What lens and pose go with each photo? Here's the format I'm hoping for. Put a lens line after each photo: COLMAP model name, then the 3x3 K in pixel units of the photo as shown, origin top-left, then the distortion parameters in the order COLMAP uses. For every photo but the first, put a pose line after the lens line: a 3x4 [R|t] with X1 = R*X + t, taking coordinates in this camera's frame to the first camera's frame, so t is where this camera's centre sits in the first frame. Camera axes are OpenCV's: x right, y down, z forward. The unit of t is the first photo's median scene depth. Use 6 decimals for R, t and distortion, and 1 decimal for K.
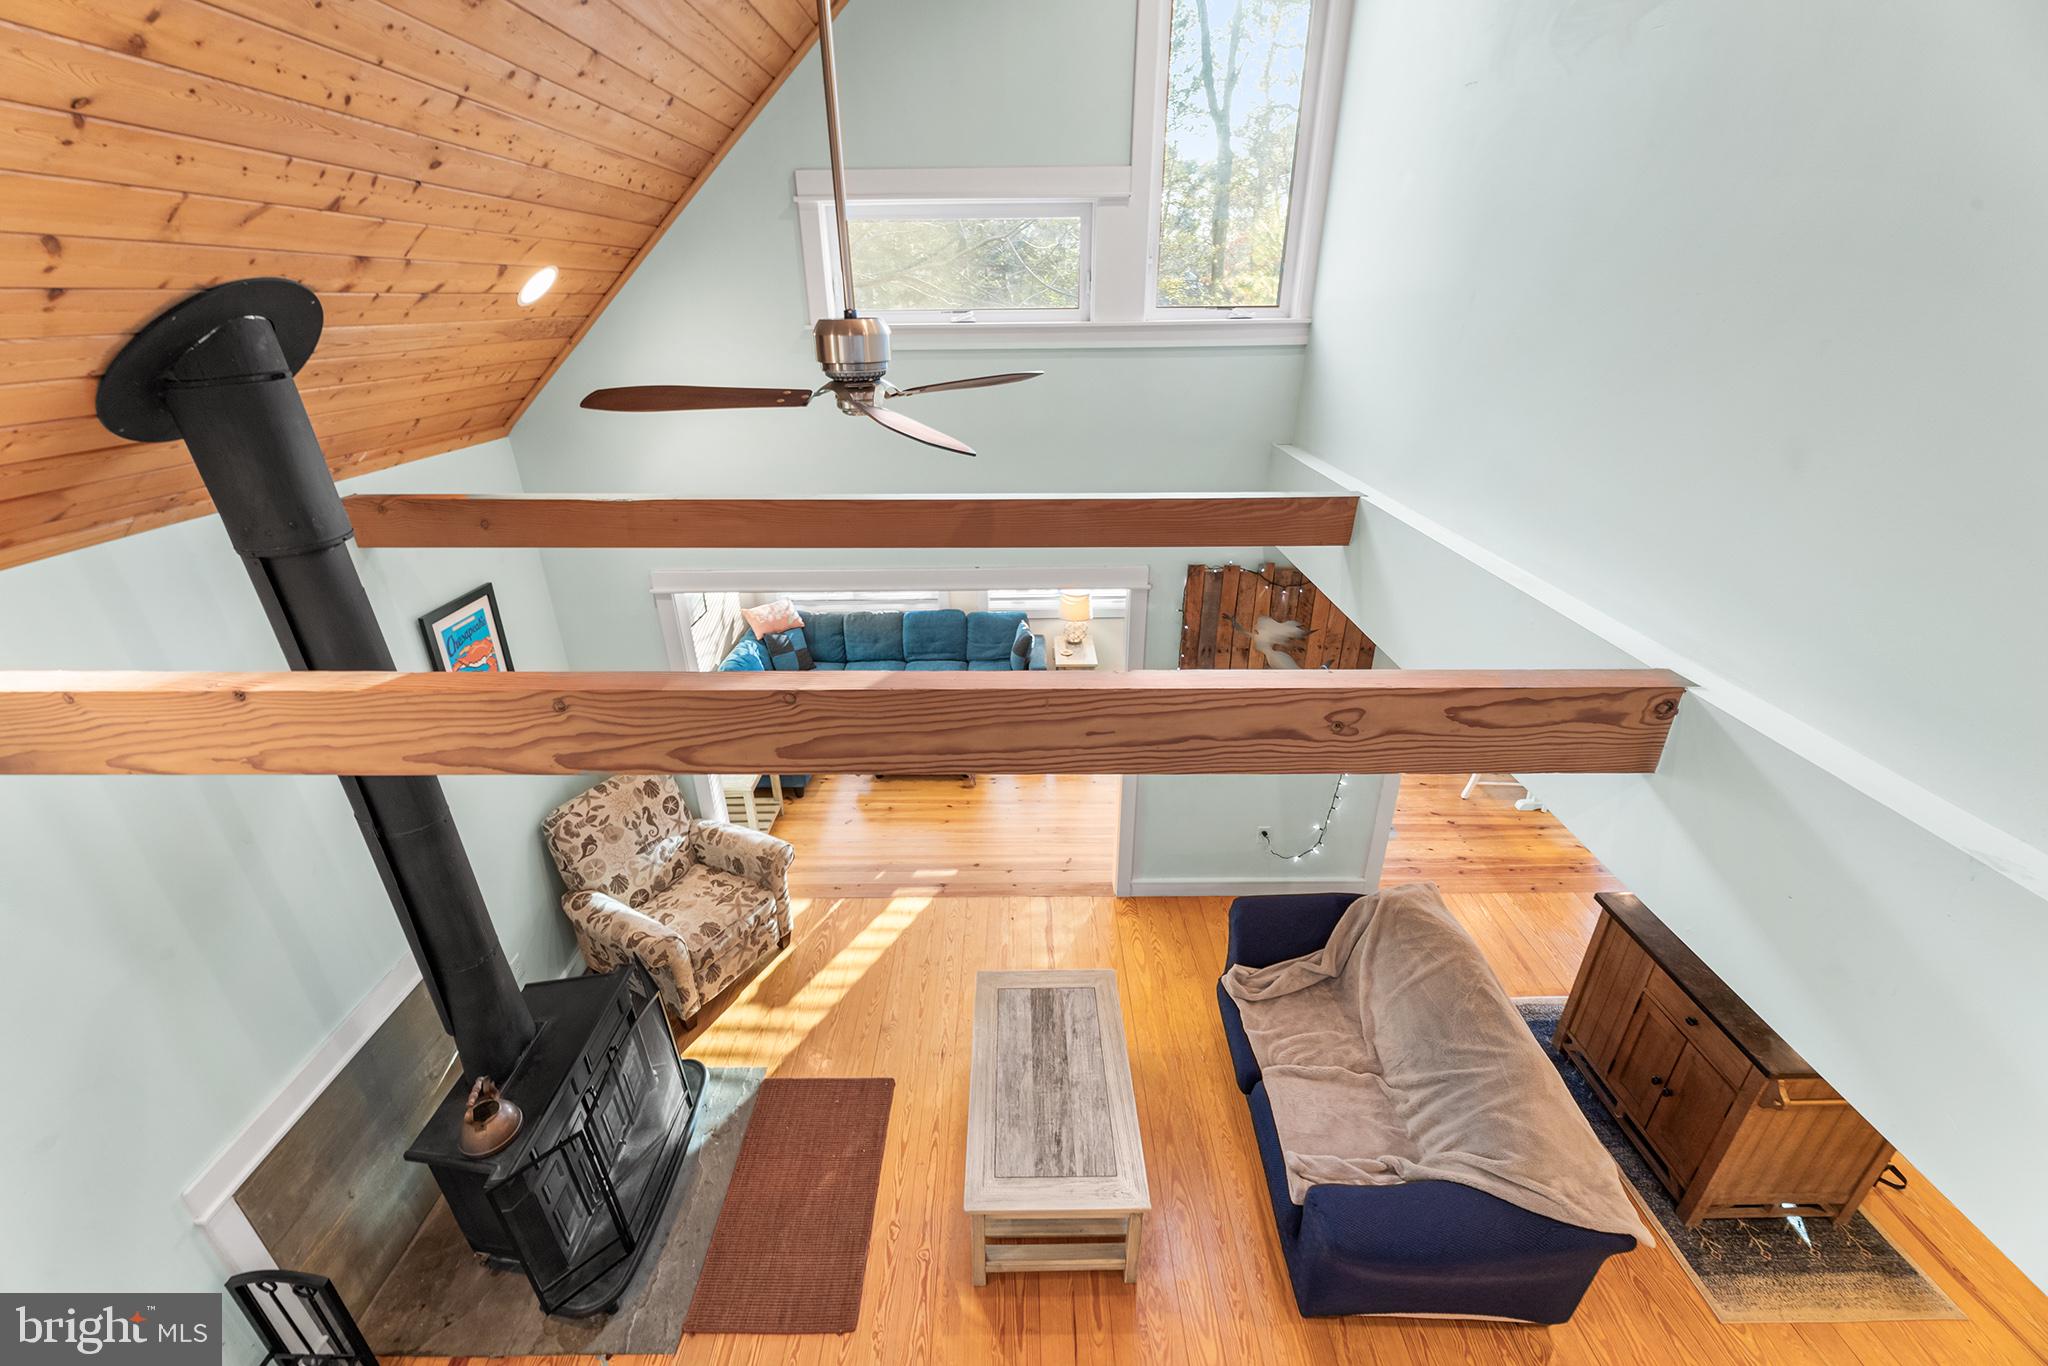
lens RADIAL K [[821.3, 0, 1016.9], [0, 821.3, 686.7], [0, 0, 1]] dist [-0.000083, 0.000259]
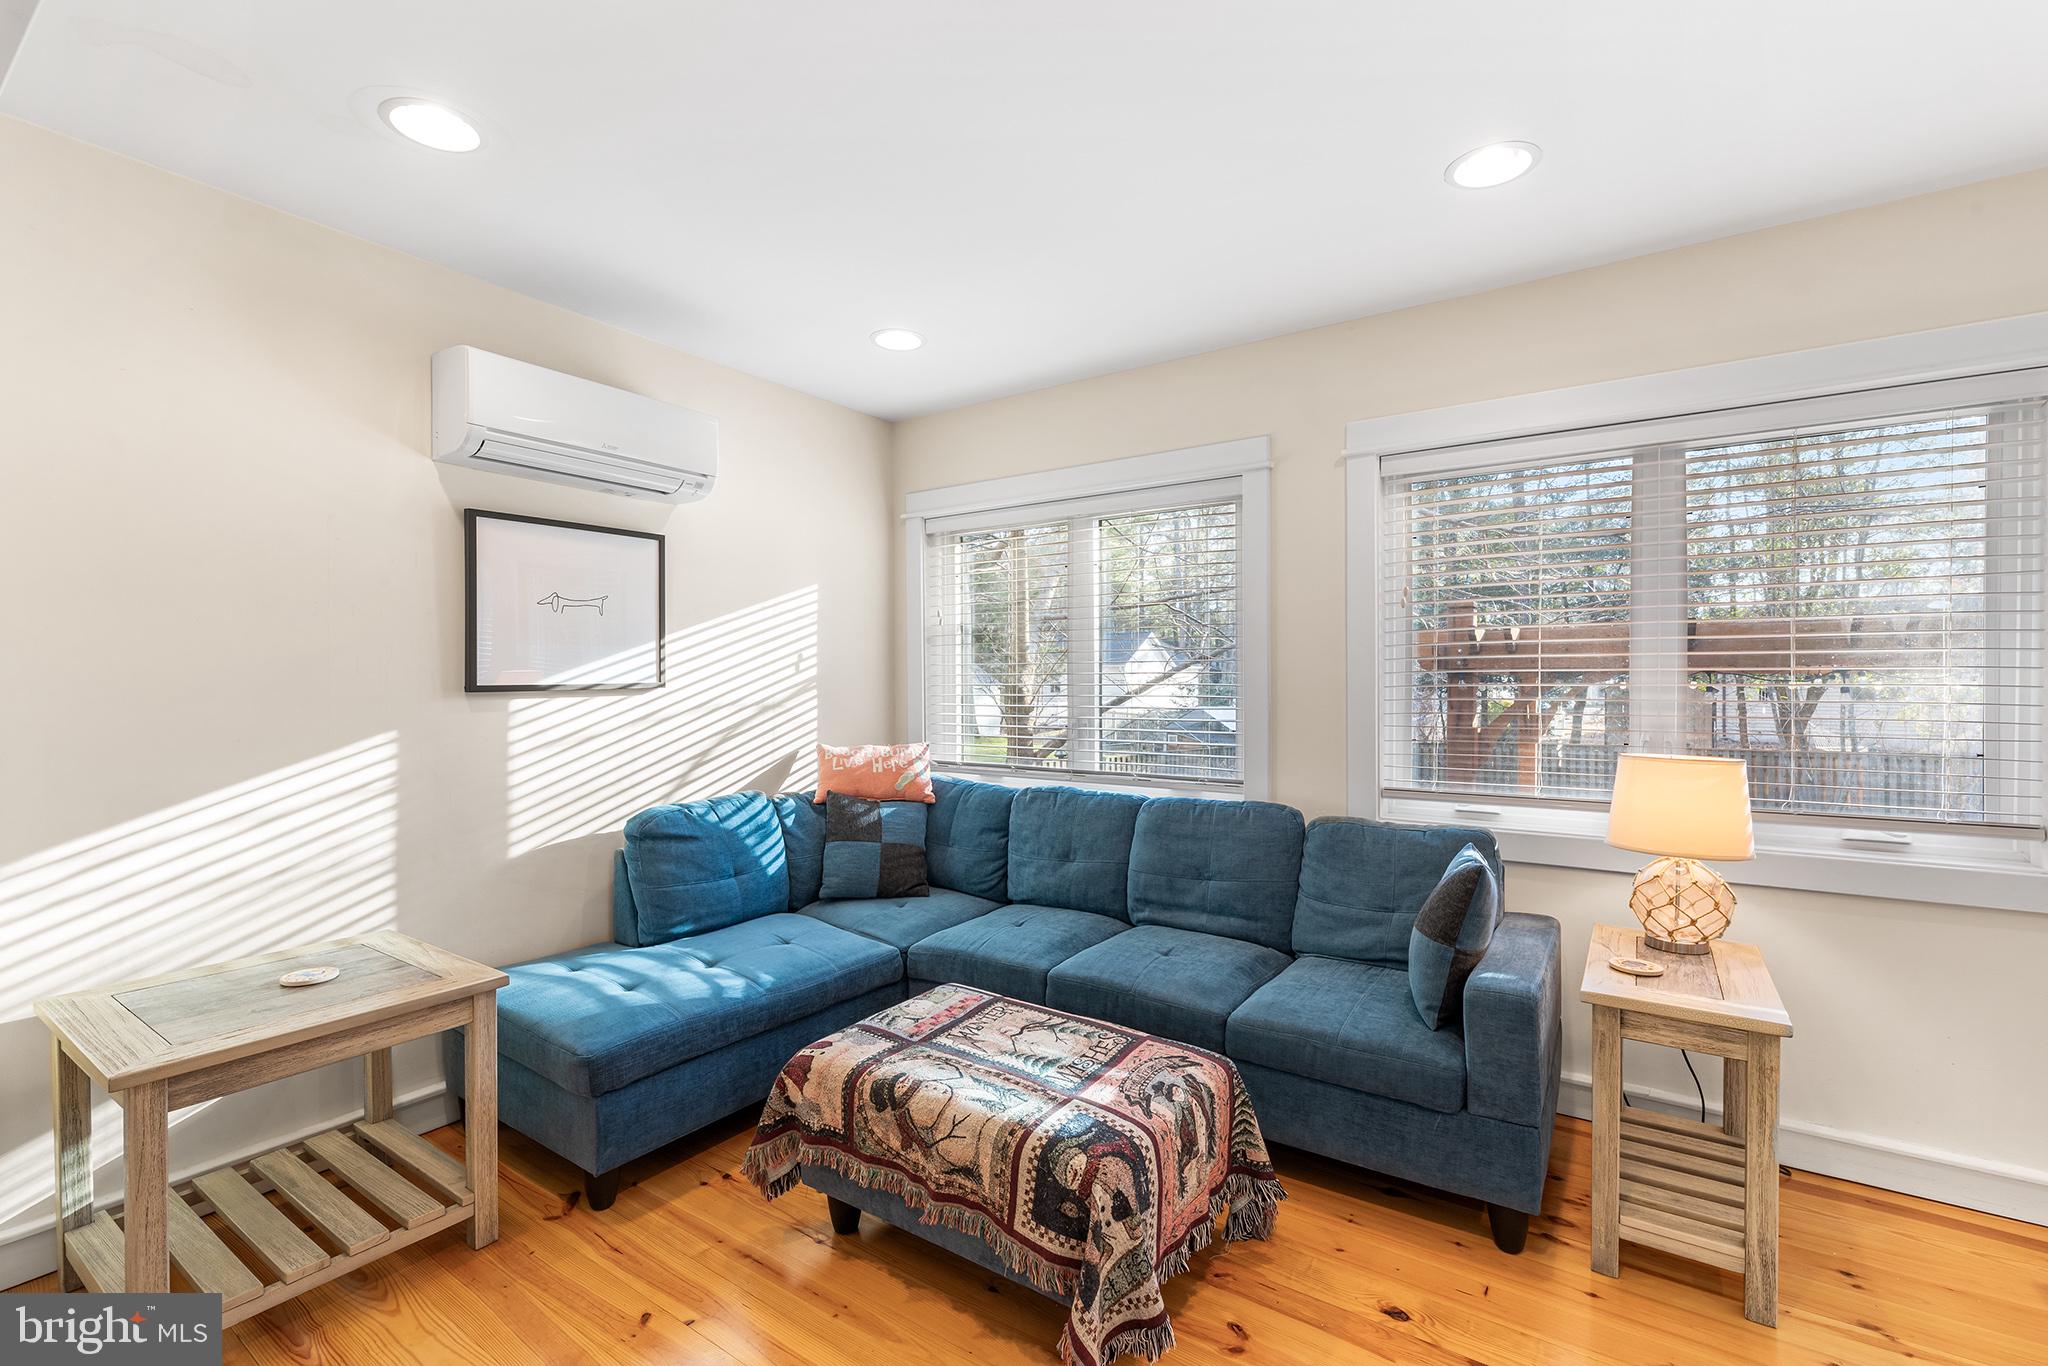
lens RADIAL K [[884.4, 0, 1020.9], [0, 884.4, 689.6], [0, 0, 1]] dist [-0.002675, -0.000504]
pose [[0.824670, 0.014395, -0.565432, 0.103300], [-0.247158, 0.908355, -0.337349, 0.041947], [0.508756, 0.417953, 0.752650, 1.179892]]
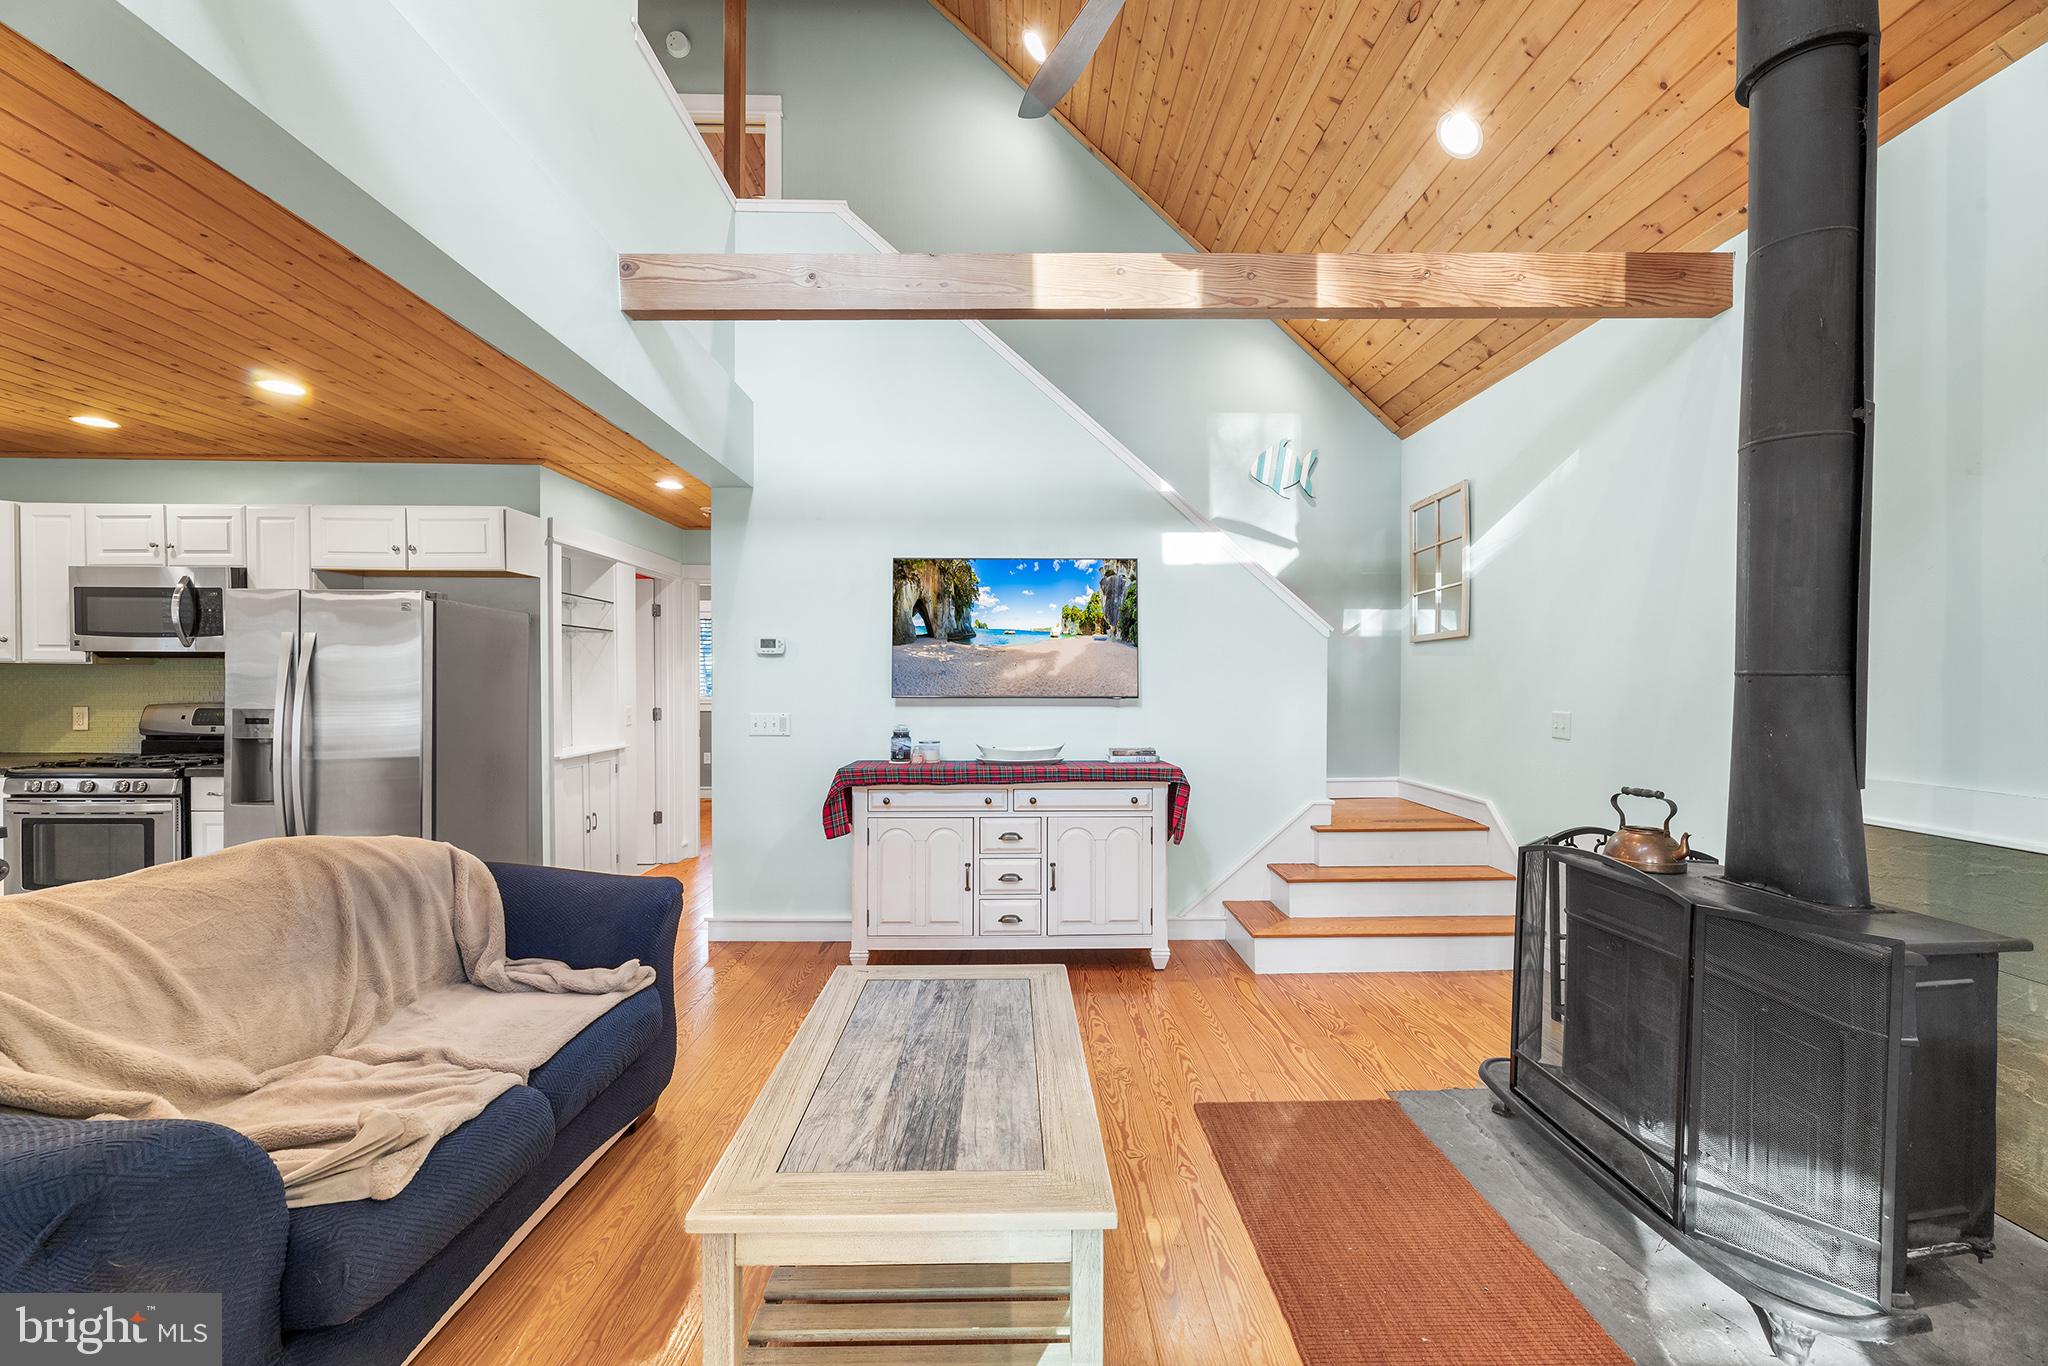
lens RADIAL K [[828.2, 0, 1020.9], [0, 828.2, 690.1], [0, 0, 1]] dist [-0.002518, -0.000119]
pose [[-0.999900, 0.008792, -0.011074, -0.010010], [0.003077, 0.899703, 0.436493, 0.019229], [0.013801, 0.436415, -0.899640, 1.214073]]
